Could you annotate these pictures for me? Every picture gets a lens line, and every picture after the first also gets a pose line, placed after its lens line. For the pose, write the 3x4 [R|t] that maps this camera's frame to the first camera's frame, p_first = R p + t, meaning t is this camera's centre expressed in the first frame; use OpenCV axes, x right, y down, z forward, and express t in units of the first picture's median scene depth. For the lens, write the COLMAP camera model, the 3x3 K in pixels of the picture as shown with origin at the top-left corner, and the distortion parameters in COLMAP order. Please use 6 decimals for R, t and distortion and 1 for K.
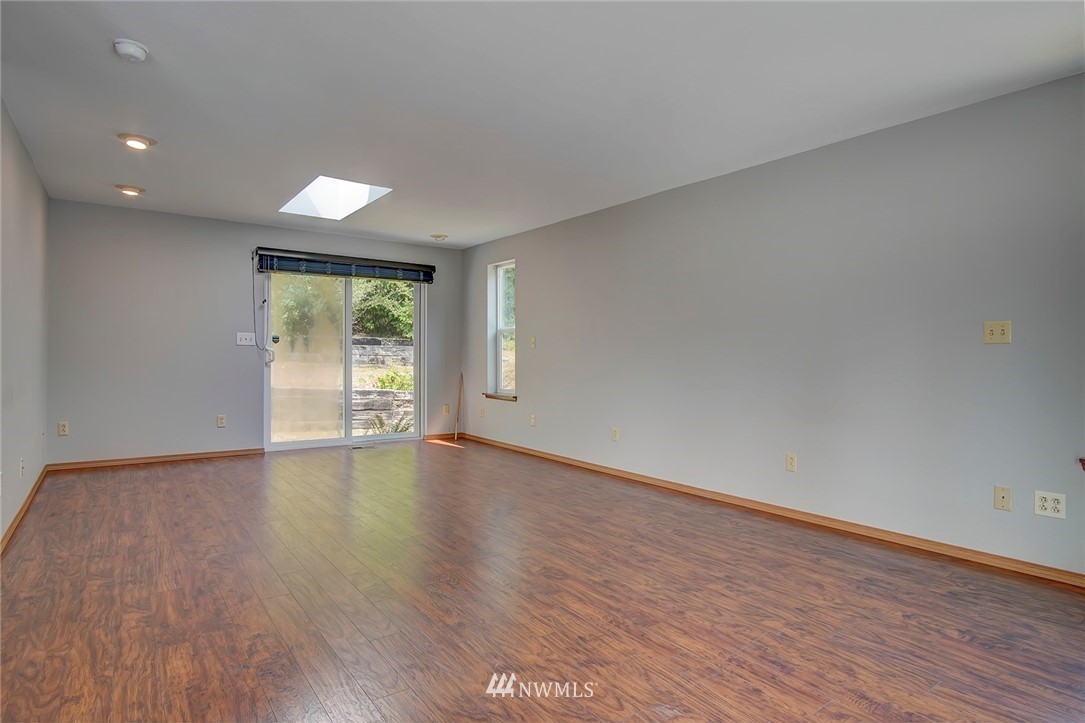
lens RADIAL K [[585.0, 0, 535.1], [0, 585.0, 360.3], [0, 0, 1]] dist [-0.017738, 0.002731]
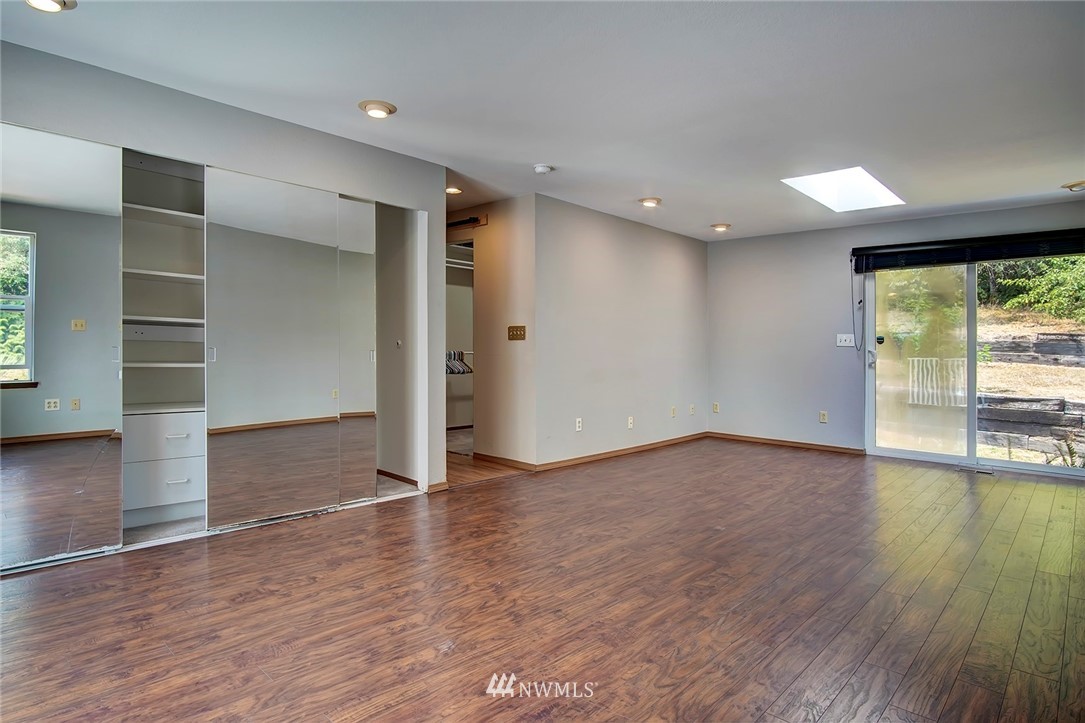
lens RADIAL K [[585.0, 0, 534.9], [0, 585.0, 356.9], [0, 0, 1]] dist [-0.017738, 0.002731]
pose [[0.182127, 0.005483, -0.983260, 0.866902], [-0.022559, 0.999745, 0.001397, 0.009118], [0.983016, 0.021927, 0.182204, 0.583270]]
